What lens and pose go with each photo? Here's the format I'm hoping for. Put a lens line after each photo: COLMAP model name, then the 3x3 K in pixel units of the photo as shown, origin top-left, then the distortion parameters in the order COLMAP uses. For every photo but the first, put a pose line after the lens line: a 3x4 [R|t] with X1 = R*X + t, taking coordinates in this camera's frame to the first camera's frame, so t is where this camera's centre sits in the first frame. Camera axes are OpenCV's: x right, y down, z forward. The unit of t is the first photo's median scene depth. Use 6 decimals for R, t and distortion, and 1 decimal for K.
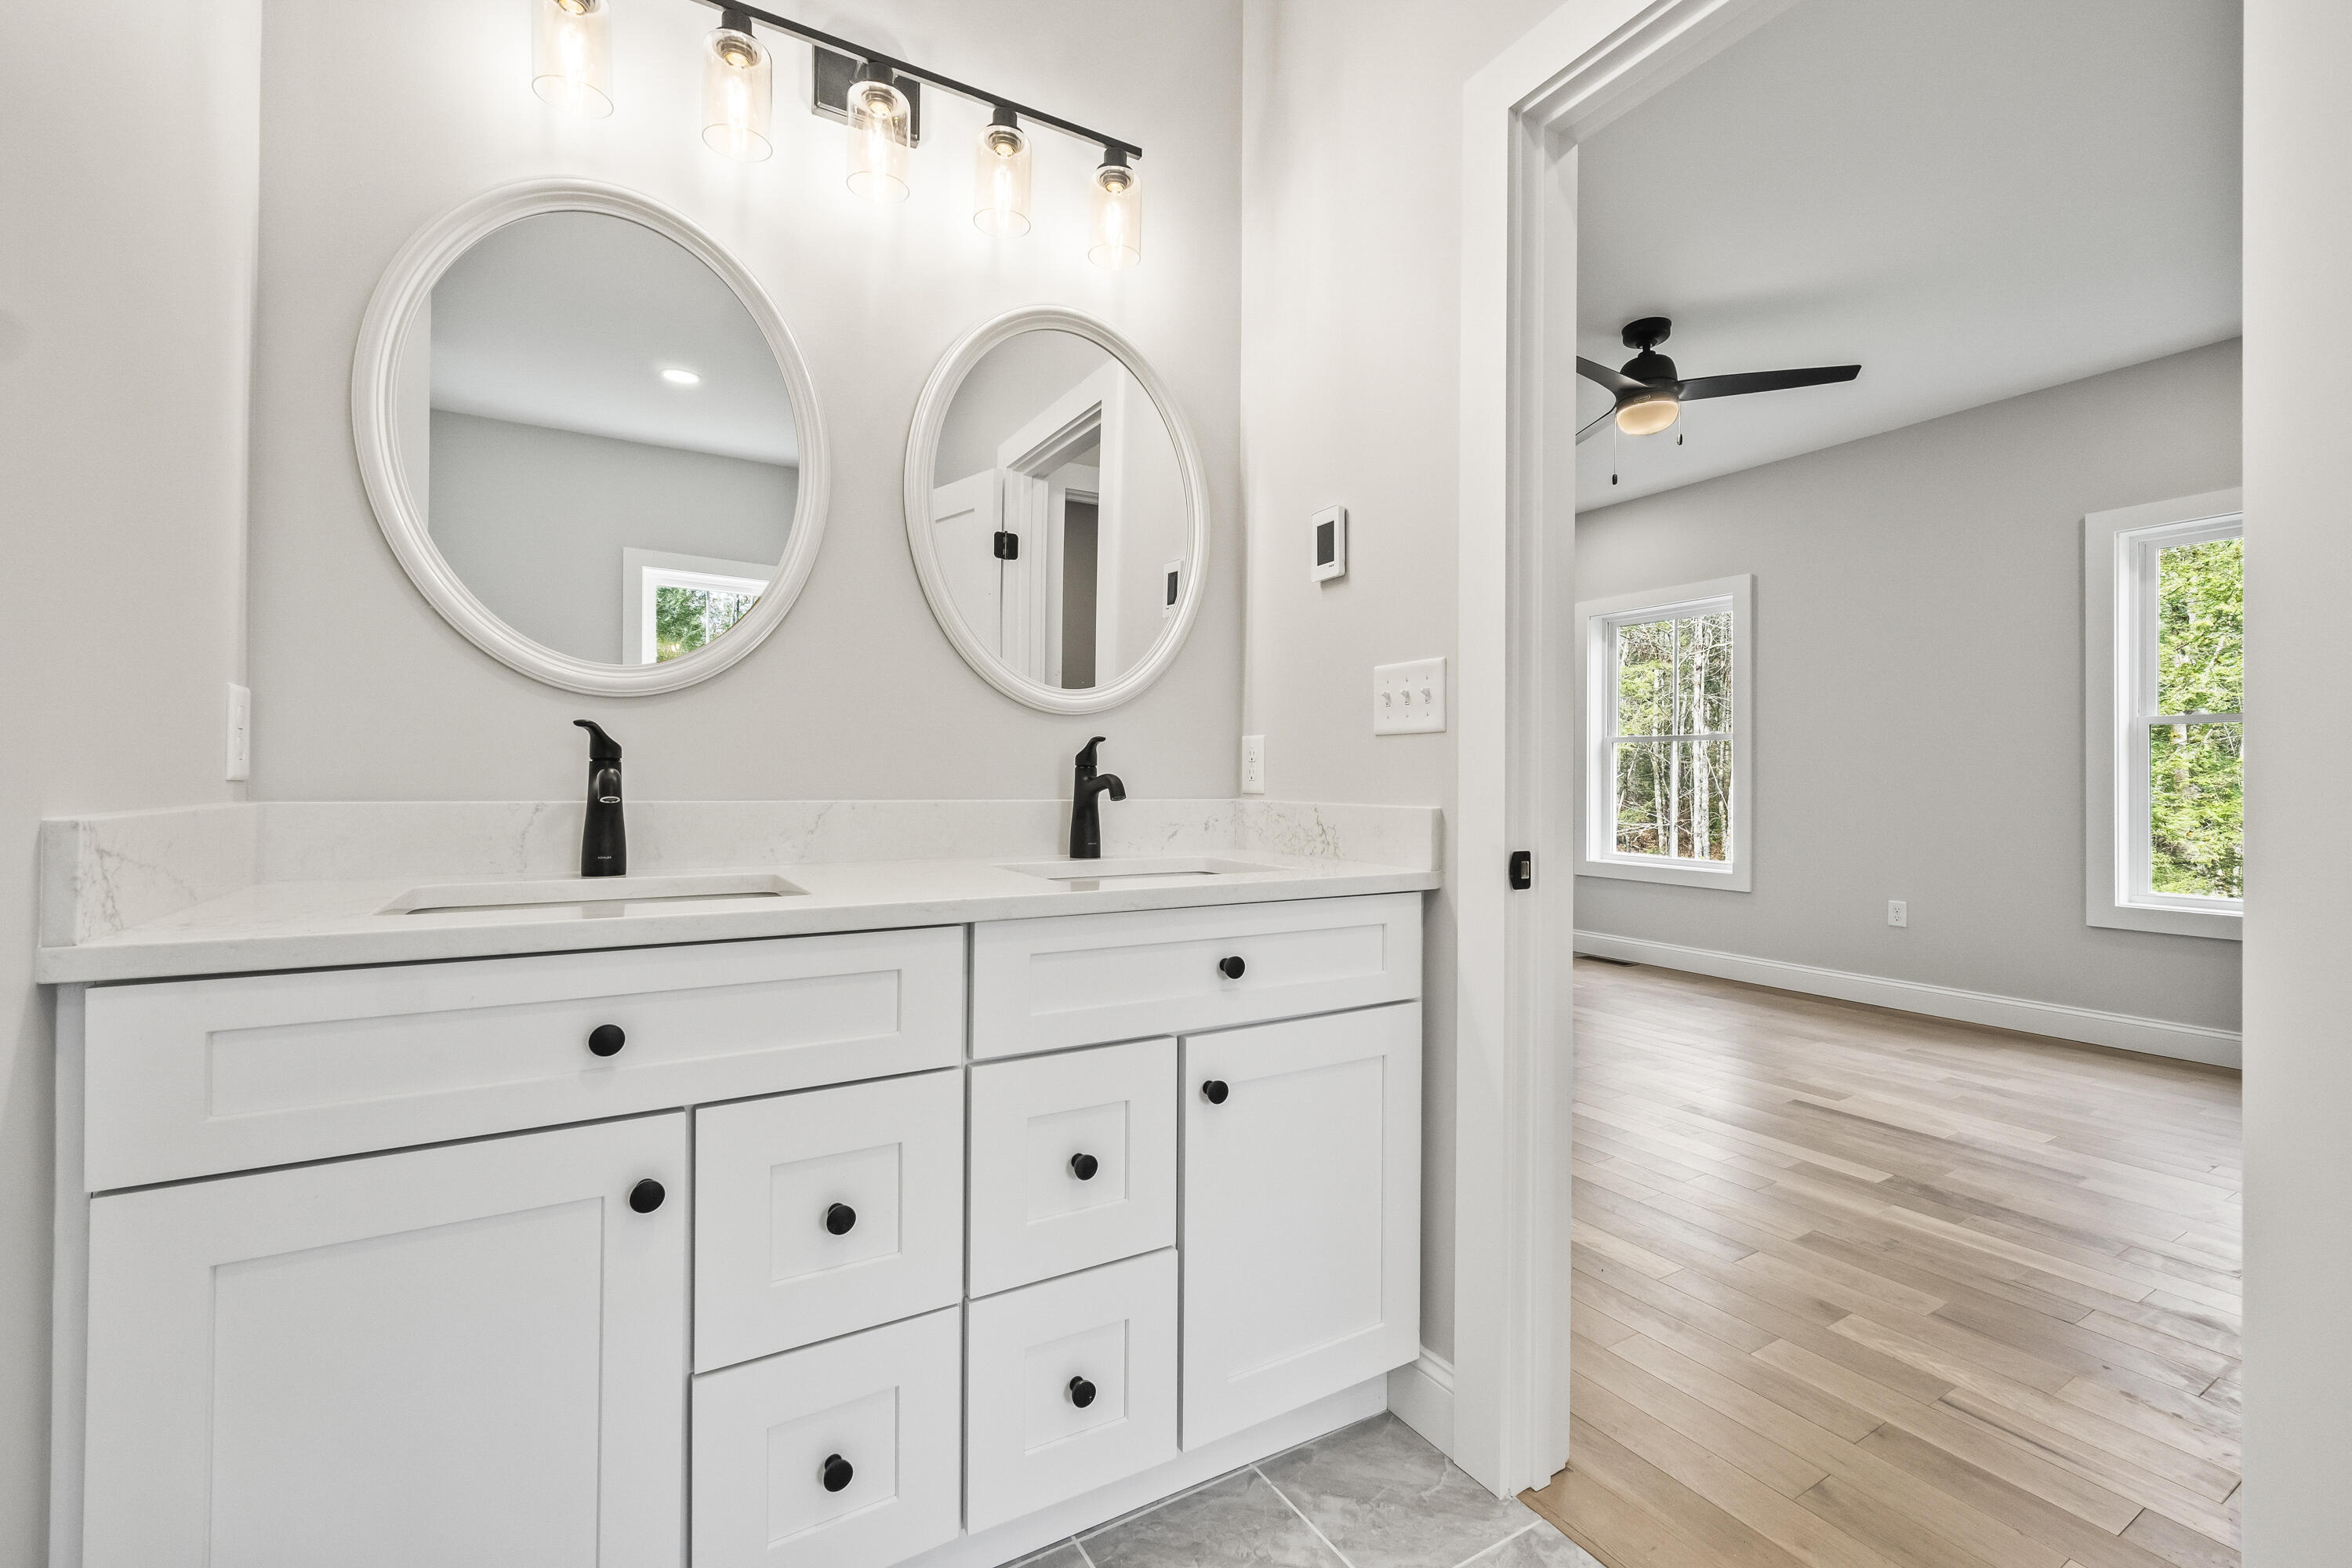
lens RADIAL K [[985.9, 0, 1182.9], [0, 985.9, 773.0], [0, 0, 1]] dist [0.002596, -0.000240]
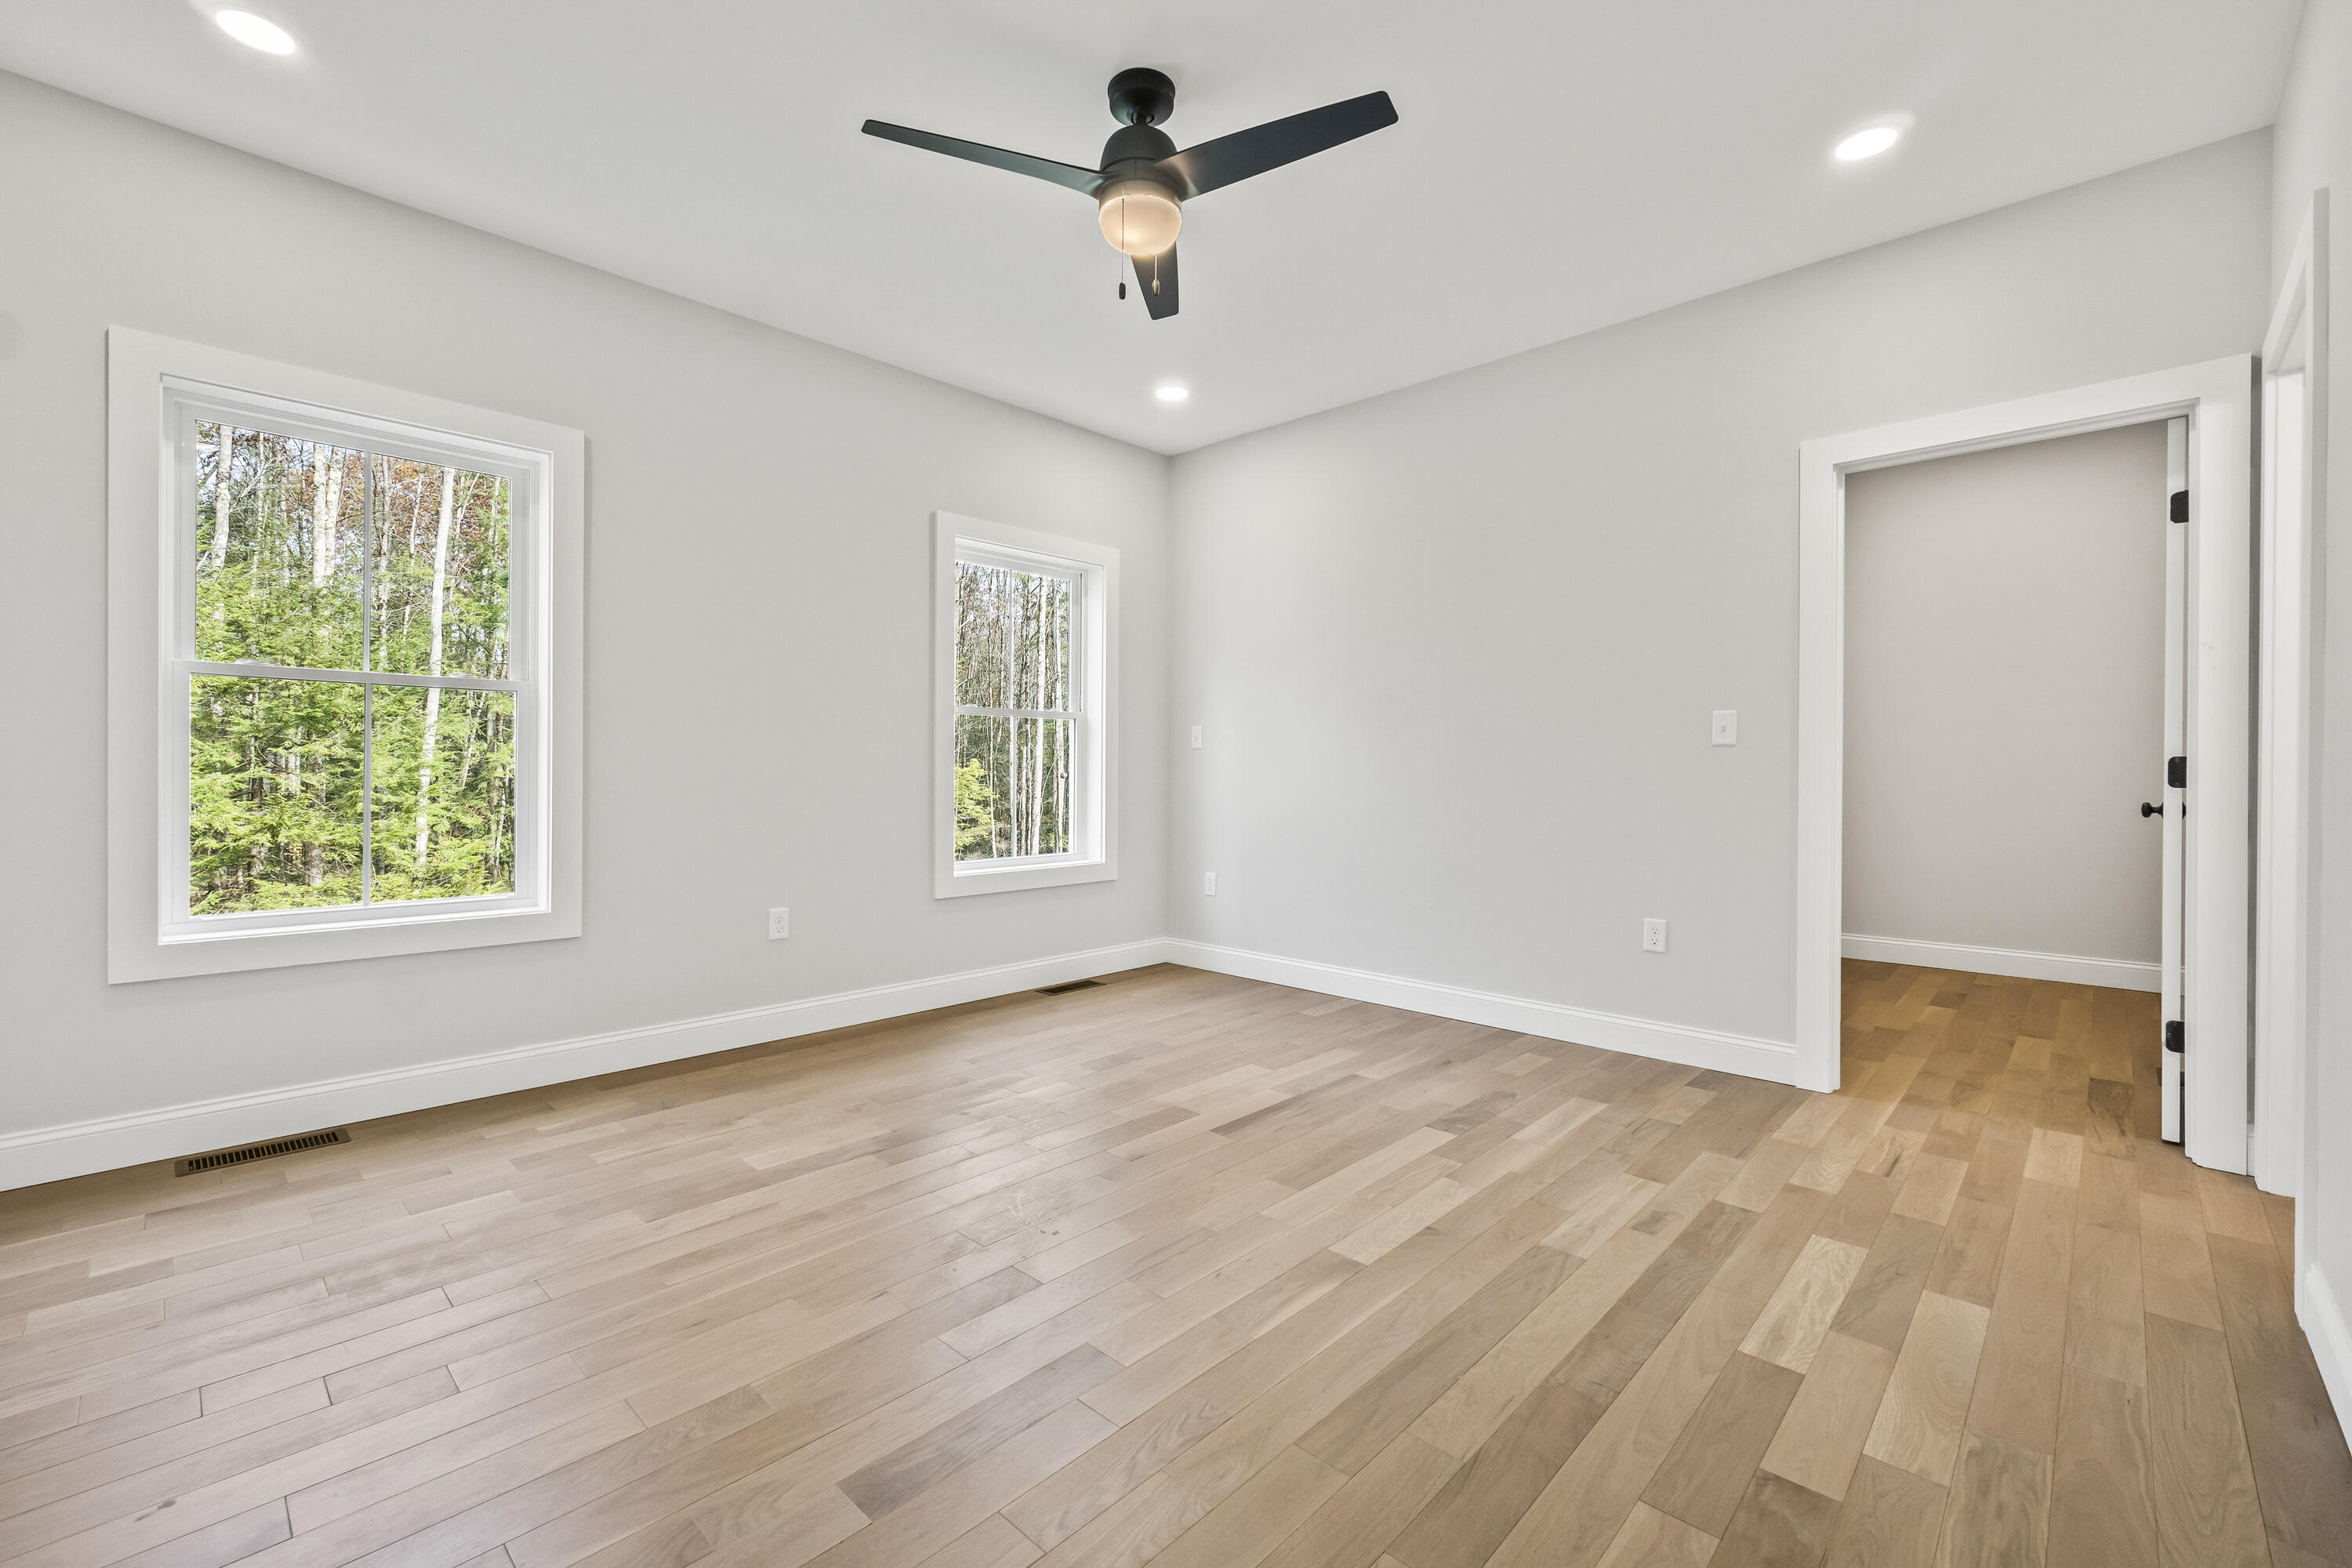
lens RADIAL K [[985.9, 0, 1189.2], [0, 985.9, 765.8], [0, 0, 1]] dist [0.002596, -0.000240]
pose [[-0.264257, -0.011897, 0.964379, -0.265550], [-0.014417, 0.999861, 0.008384, -0.000221], [-0.964345, -0.011688, -0.264391, 1.551090]]
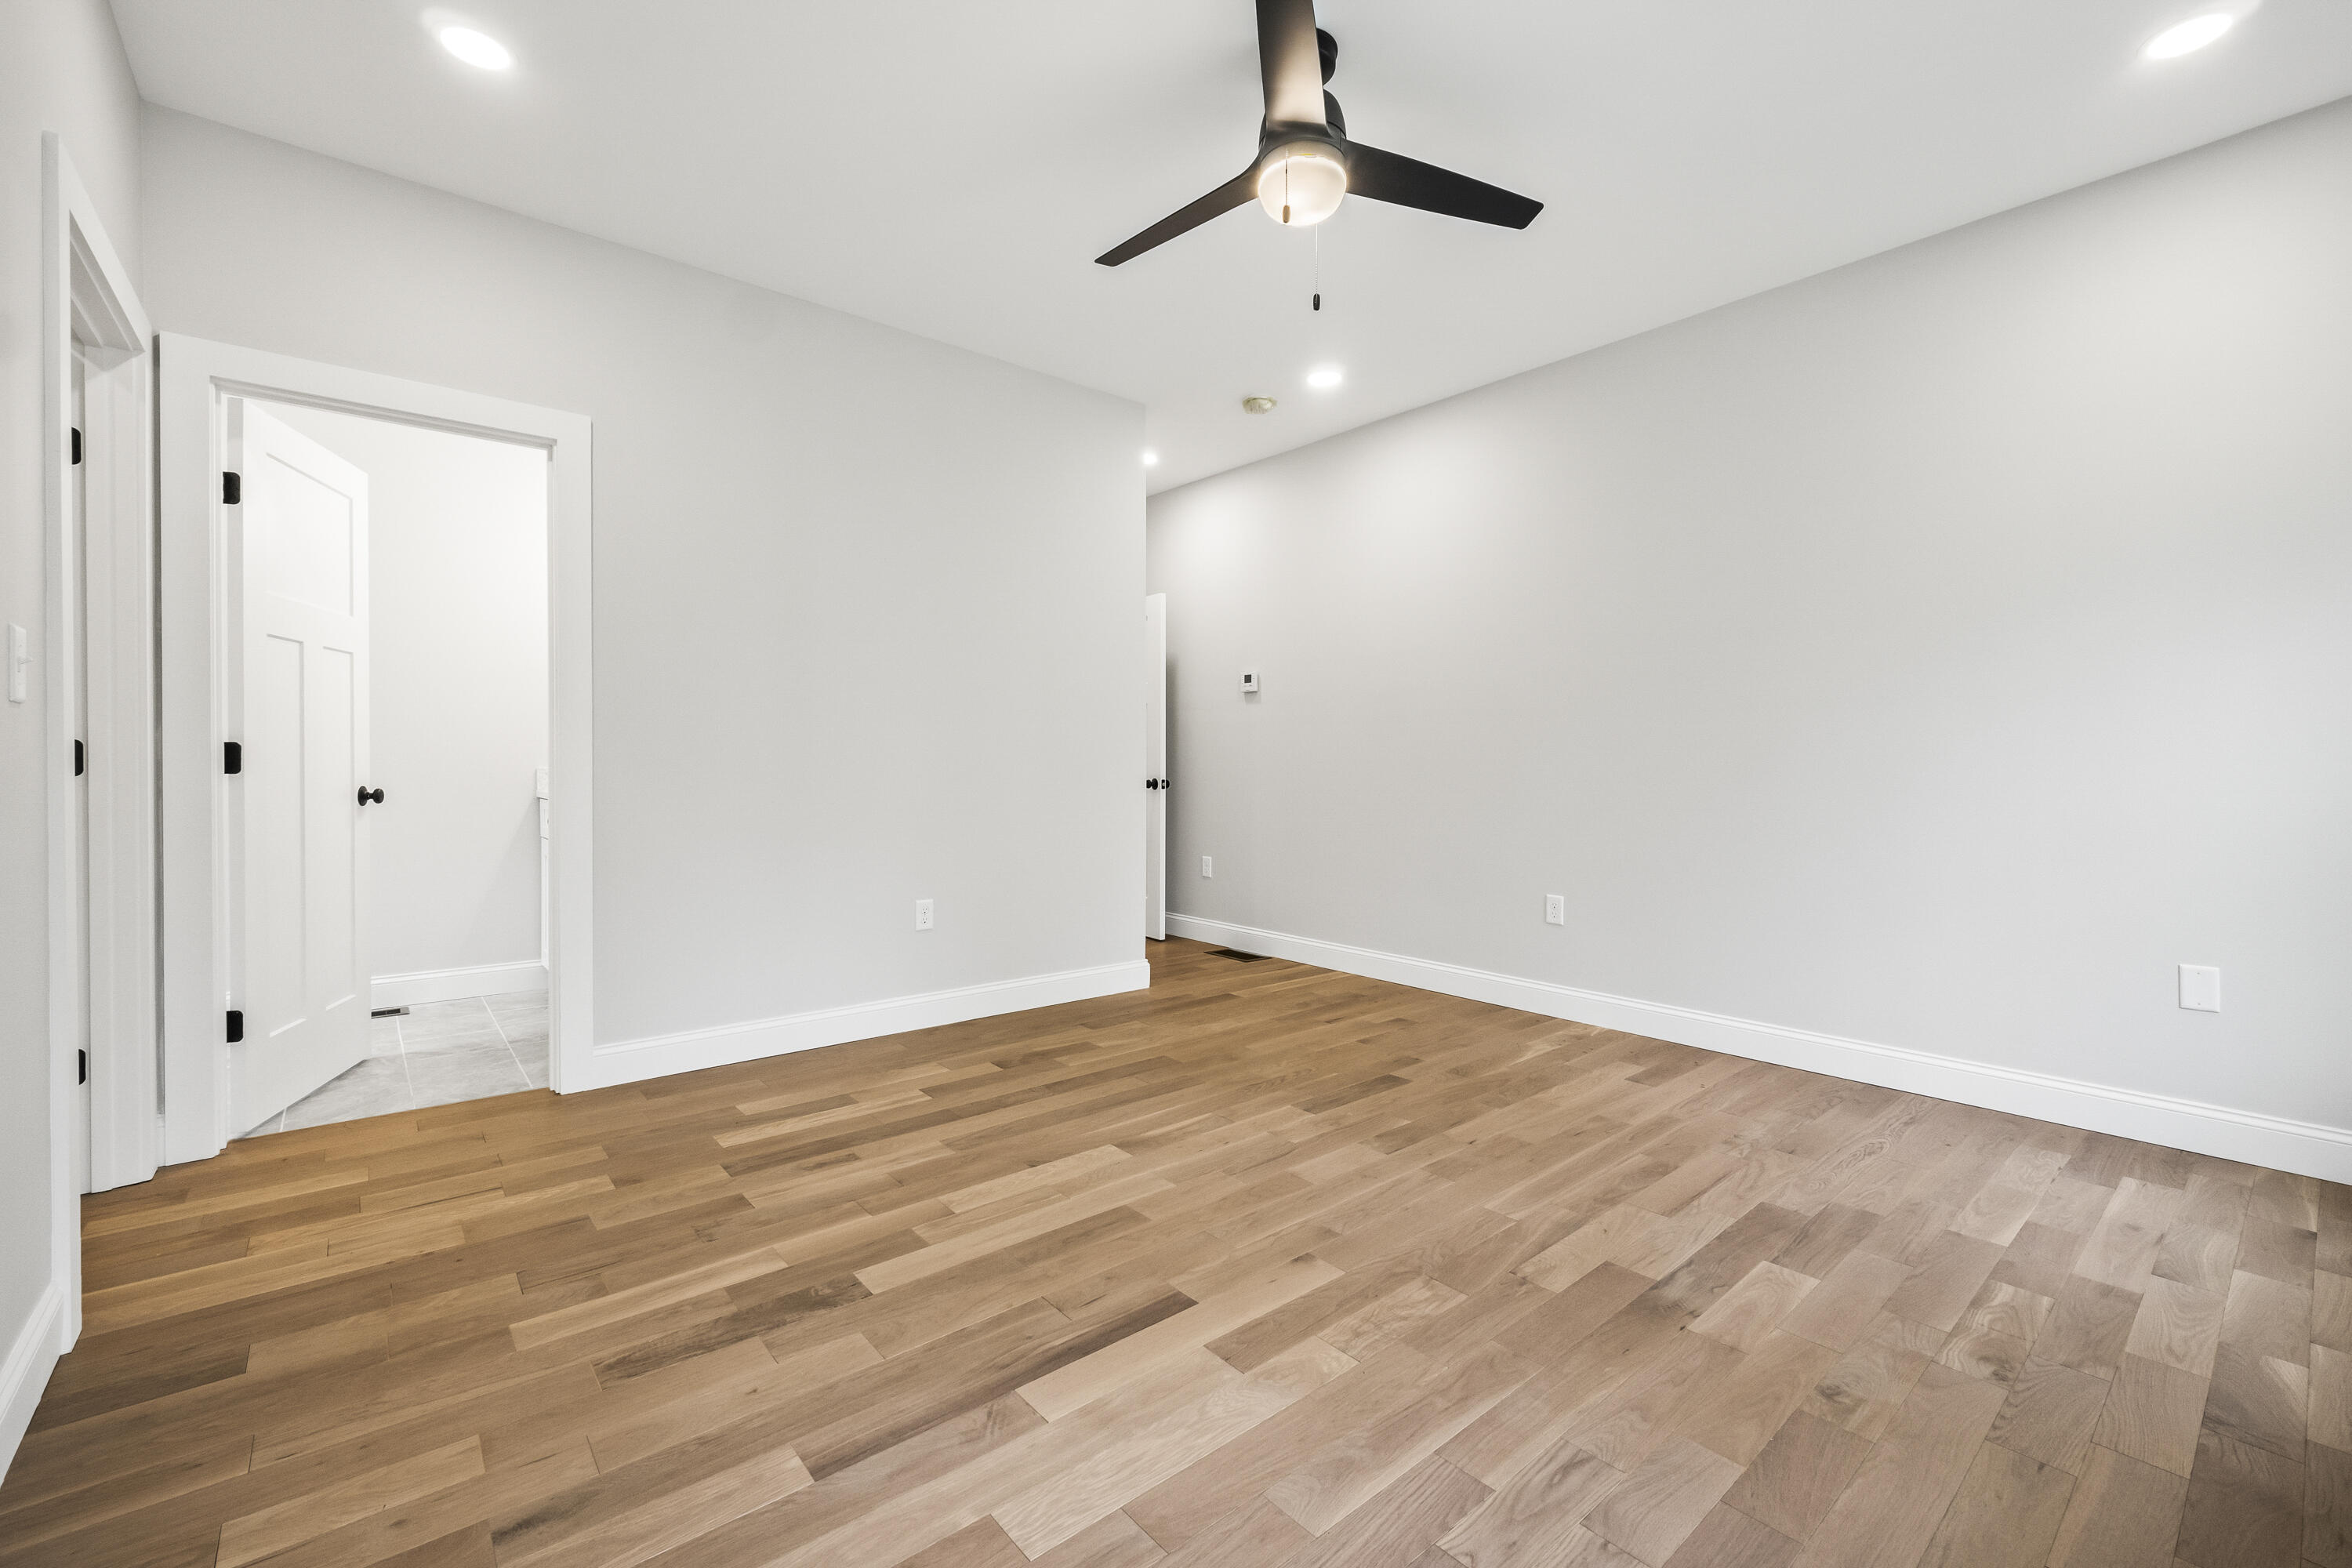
lens RADIAL K [[985.9, 0, 1186.8], [0, 985.9, 779.6], [0, 0, 1]] dist [0.002596, -0.000240]
pose [[0.155499, 0.005200, -0.987822, 1.485010], [0.004020, 0.999975, 0.005897, 0.018890], [0.987828, -0.004888, 0.155474, 1.119222]]
